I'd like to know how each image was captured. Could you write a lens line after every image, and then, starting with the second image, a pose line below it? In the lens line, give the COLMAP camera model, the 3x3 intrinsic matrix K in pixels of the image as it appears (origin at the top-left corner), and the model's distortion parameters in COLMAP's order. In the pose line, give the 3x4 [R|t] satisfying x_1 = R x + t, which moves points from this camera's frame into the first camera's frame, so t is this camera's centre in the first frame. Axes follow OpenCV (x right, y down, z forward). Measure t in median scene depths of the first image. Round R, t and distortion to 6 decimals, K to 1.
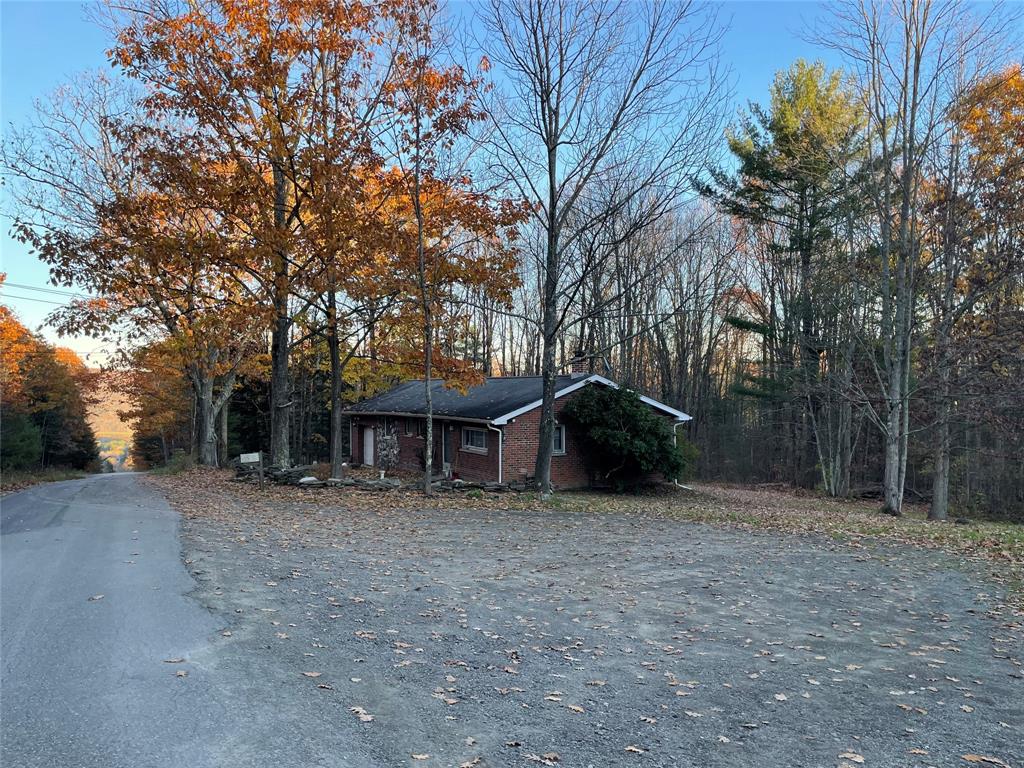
lens RADIAL K [[780.5, 0, 502.6], [0, 780.5, 386.8], [0, 0, 1]] dist [0.058351, -0.064828]
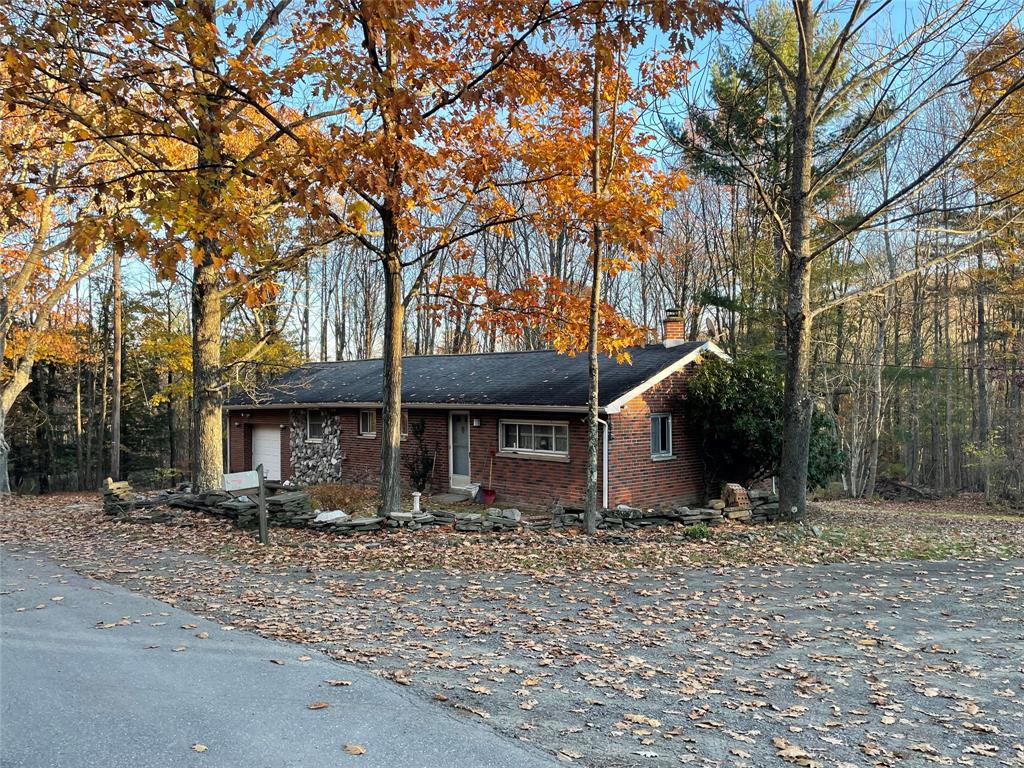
lens RADIAL K [[780.5, 0, 522.6], [0, 780.5, 380.5], [0, 0, 1]] dist [0.058351, -0.064828]
pose [[0.945235, 0.002917, 0.326377, -0.246613], [0.000848, 0.999935, -0.011392, 0.025704], [-0.326389, 0.011044, 0.945171, 0.372463]]
